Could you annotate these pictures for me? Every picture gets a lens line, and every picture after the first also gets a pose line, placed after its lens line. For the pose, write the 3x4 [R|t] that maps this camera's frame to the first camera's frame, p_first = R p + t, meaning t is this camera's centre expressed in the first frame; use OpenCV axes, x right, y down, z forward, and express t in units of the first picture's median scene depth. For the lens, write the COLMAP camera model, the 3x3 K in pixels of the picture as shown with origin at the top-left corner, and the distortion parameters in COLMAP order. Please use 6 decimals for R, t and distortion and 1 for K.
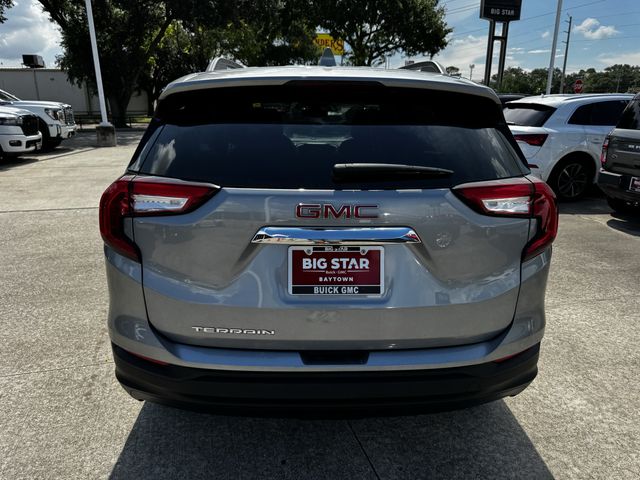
lens RADIAL K [[480.7, 0, 317.1], [0, 480.7, 239.5], [0, 0, 1]] dist [-0.001436, -0.002844]
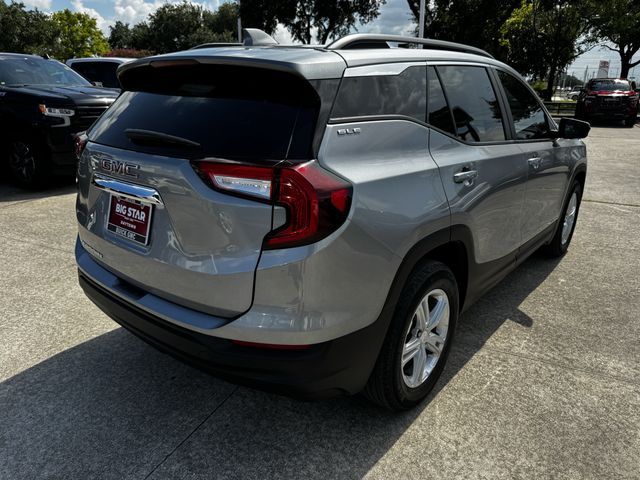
lens RADIAL K [[480.7, 0, 320.2], [0, 480.7, 243.7], [0, 0, 1]] dist [-0.001436, -0.002844]
pose [[0.733658, 0.213766, -0.645020, 1.167395], [-0.189602, 0.975928, 0.107775, -0.092131], [0.652532, 0.043227, 0.756528, 0.384746]]
